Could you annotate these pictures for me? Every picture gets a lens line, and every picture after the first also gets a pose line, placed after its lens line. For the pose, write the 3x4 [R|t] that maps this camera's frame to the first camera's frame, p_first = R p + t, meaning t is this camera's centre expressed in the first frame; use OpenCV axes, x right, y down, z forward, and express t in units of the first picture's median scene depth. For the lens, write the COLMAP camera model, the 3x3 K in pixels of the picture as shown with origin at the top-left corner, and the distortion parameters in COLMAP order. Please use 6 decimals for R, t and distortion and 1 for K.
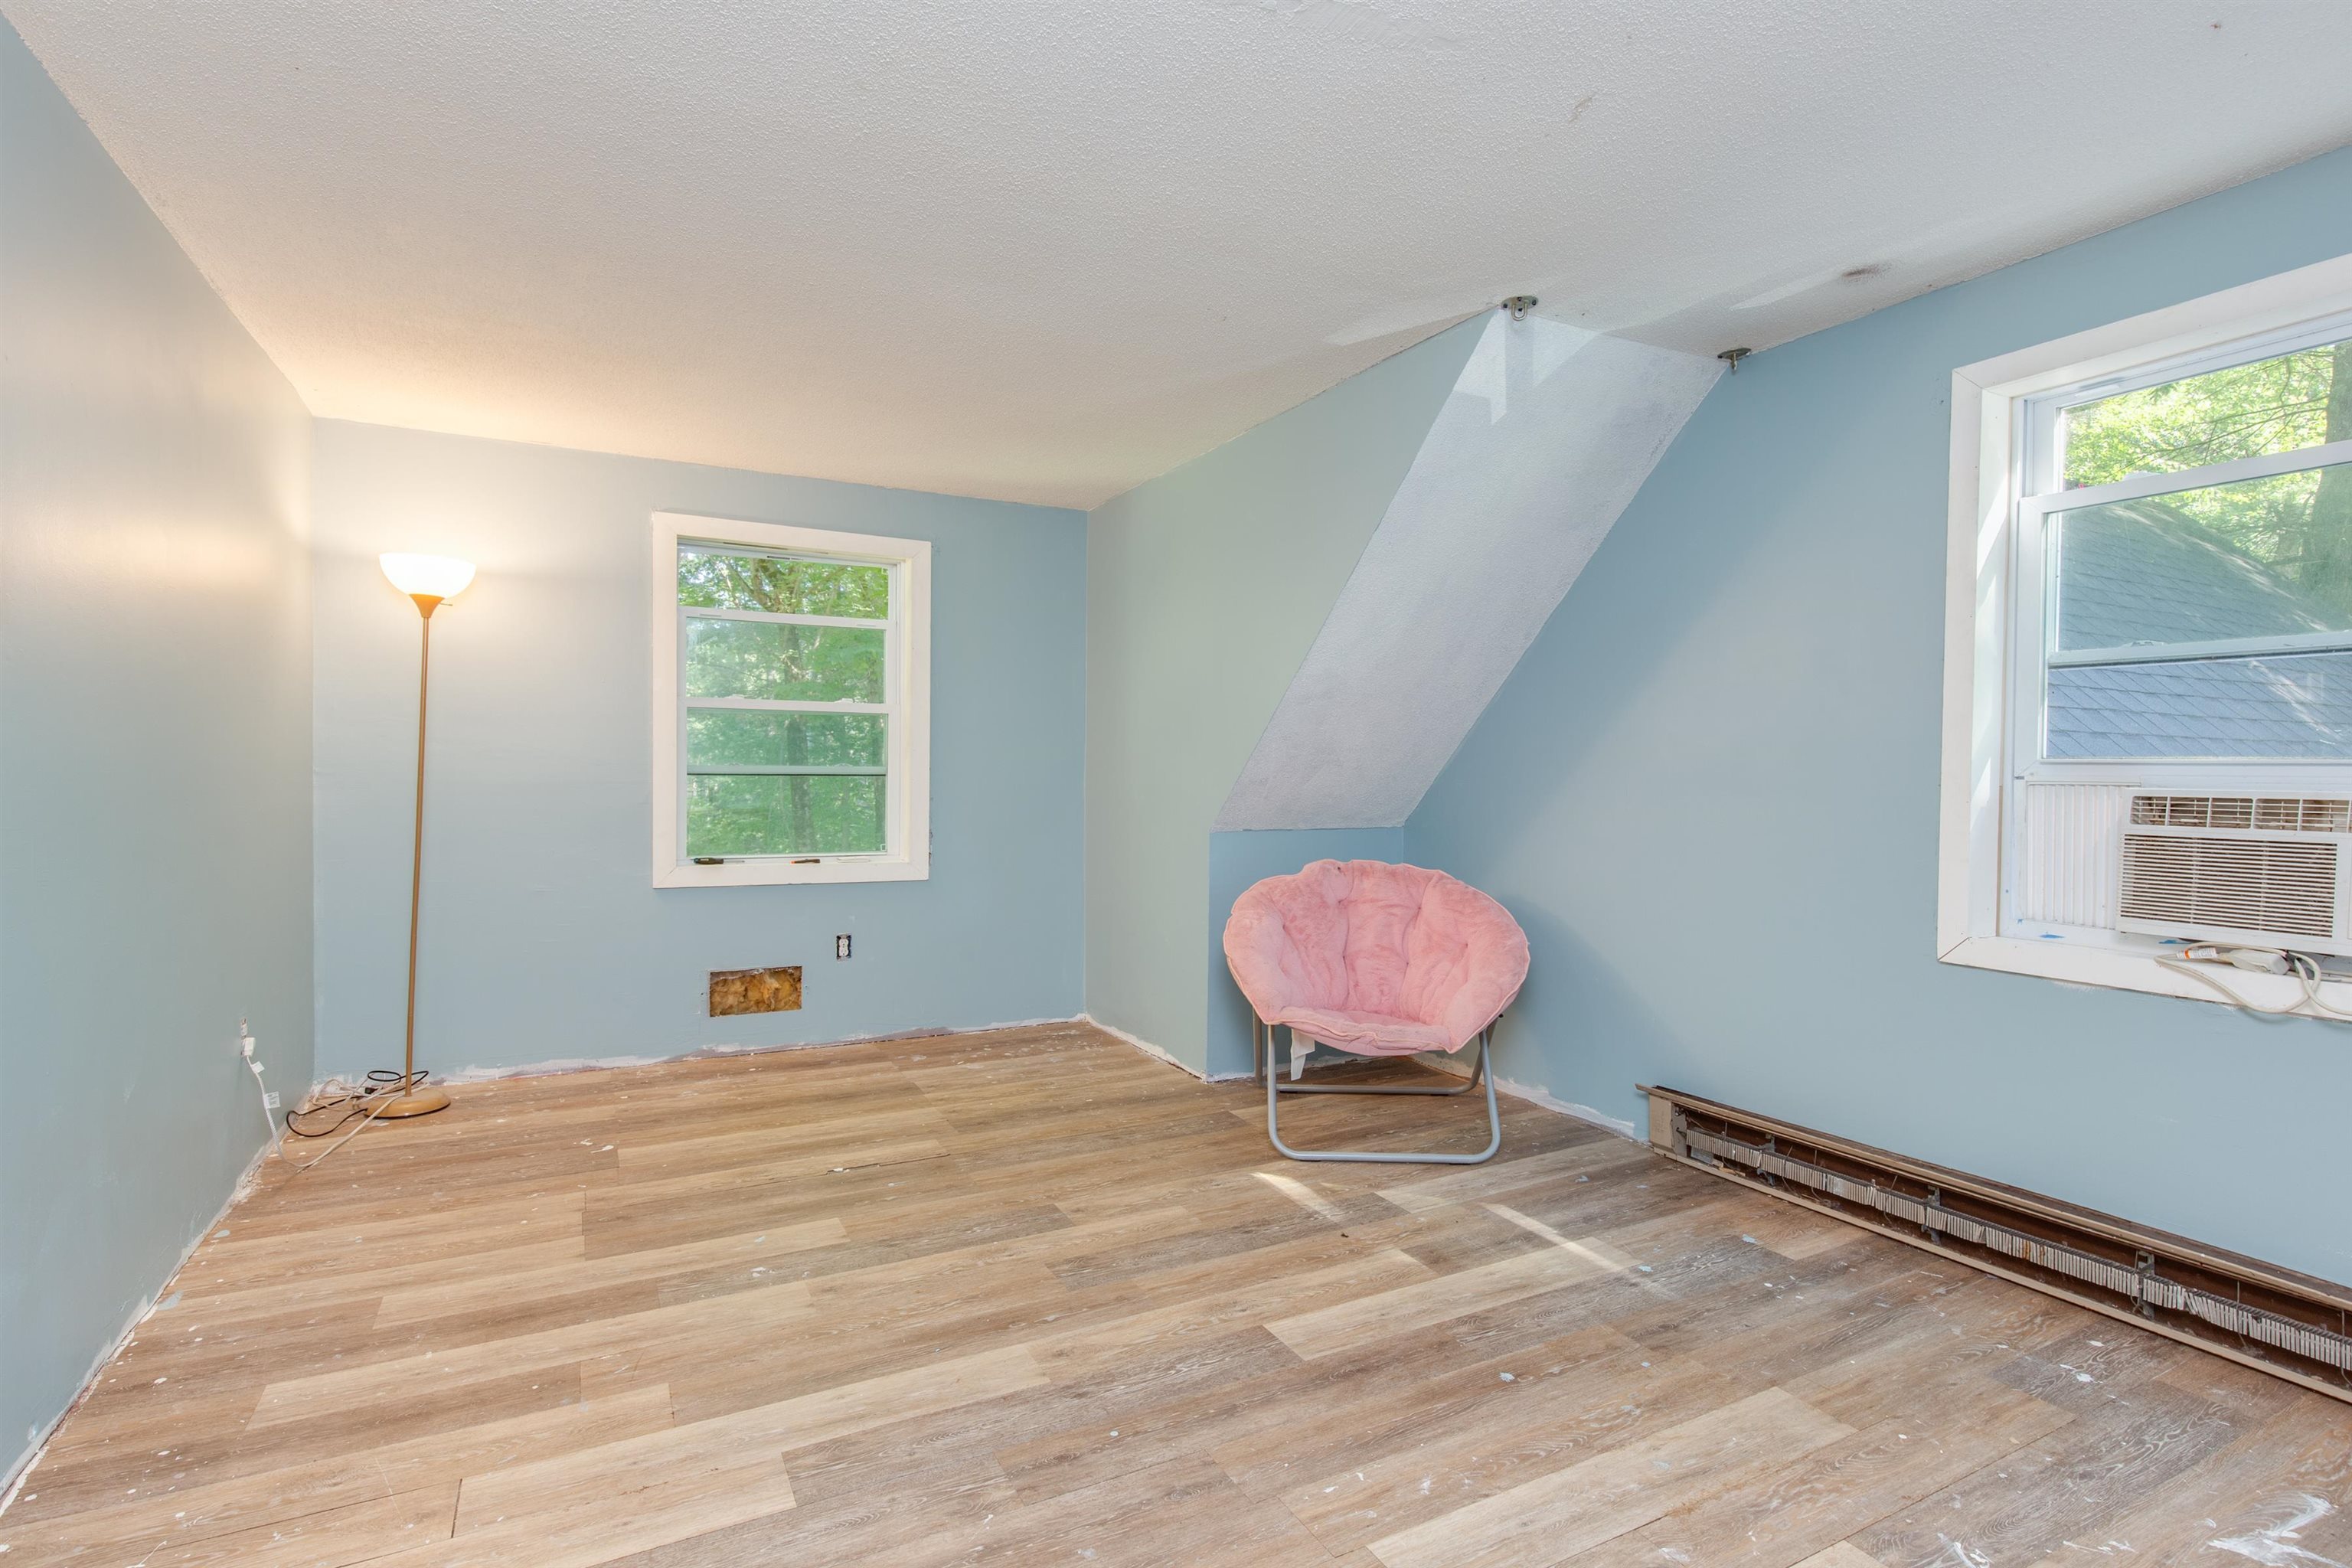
lens RADIAL K [[1094.1, 0, 1169.4], [0, 1094.1, 780.3], [0, 0, 1]] dist [0.004123, -0.000265]
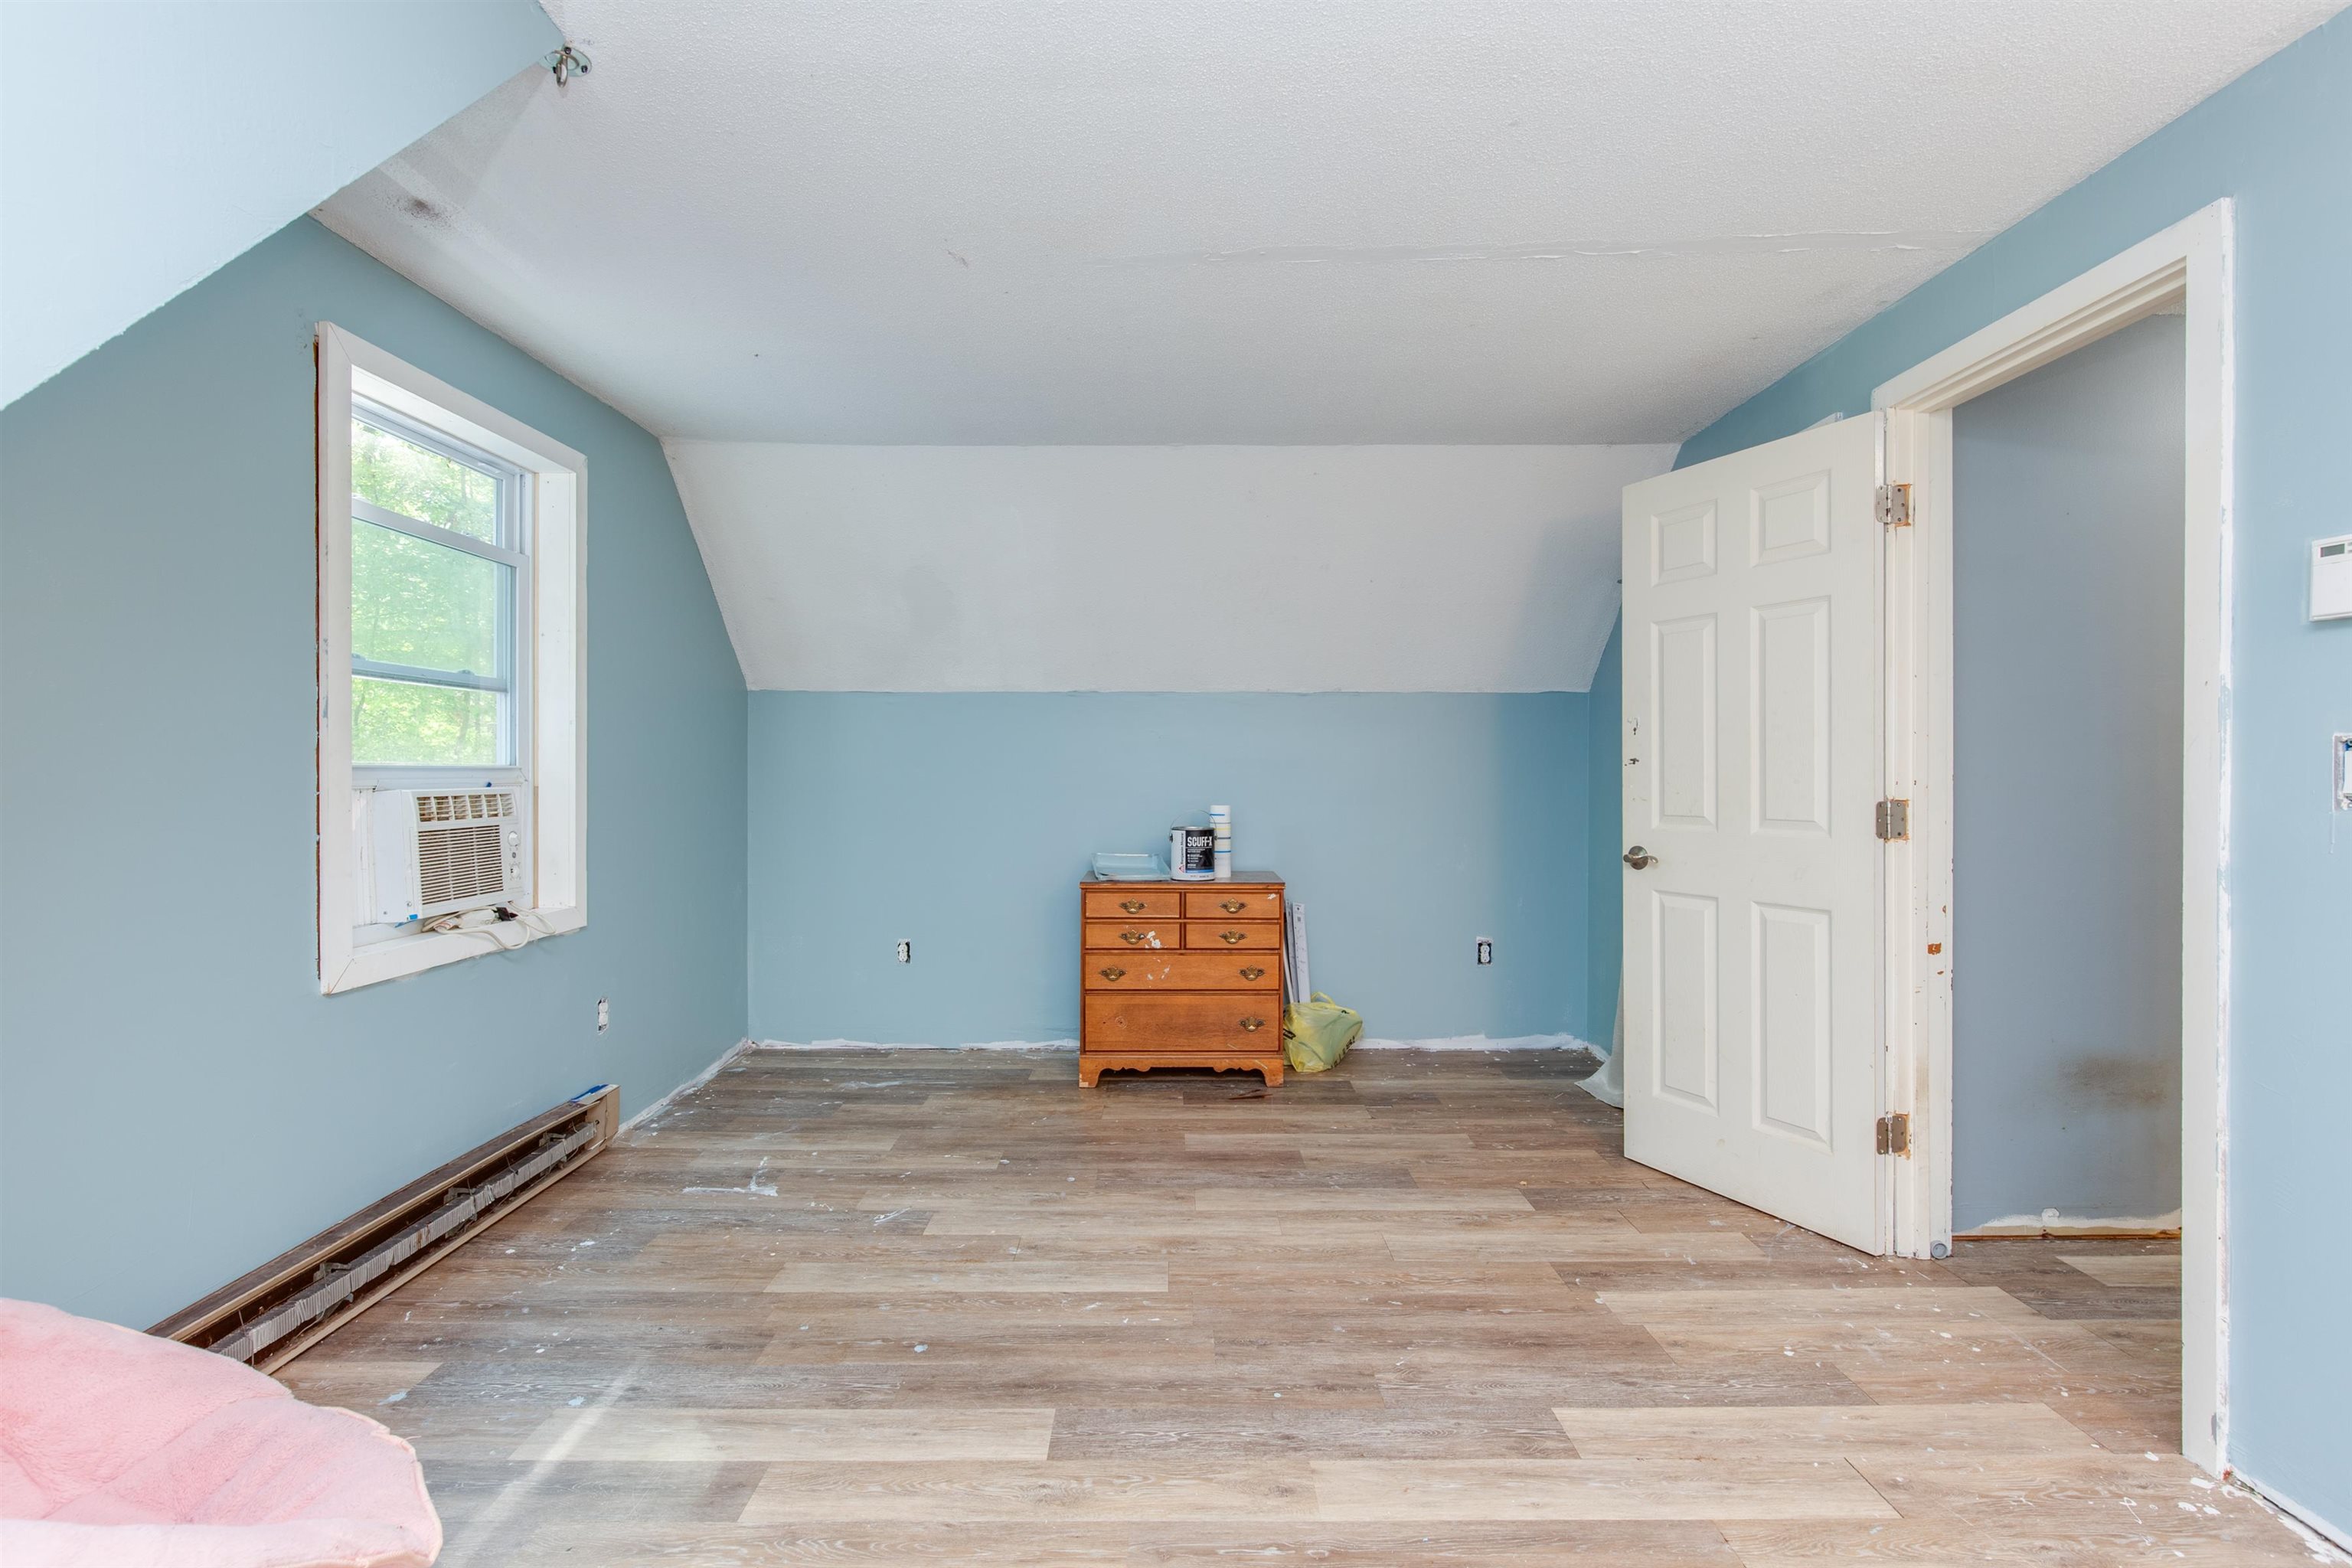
lens RADIAL K [[1094.1, 0, 1169.4], [0, 1094.1, 780.3], [0, 0, 1]] dist [0.004123, -0.000265]
pose [[-0.883506, -0.011251, 0.468285, -0.448520], [-0.000060, 0.999714, 0.023905, -0.062573], [-0.468420, 0.021092, -0.883254, 1.926439]]
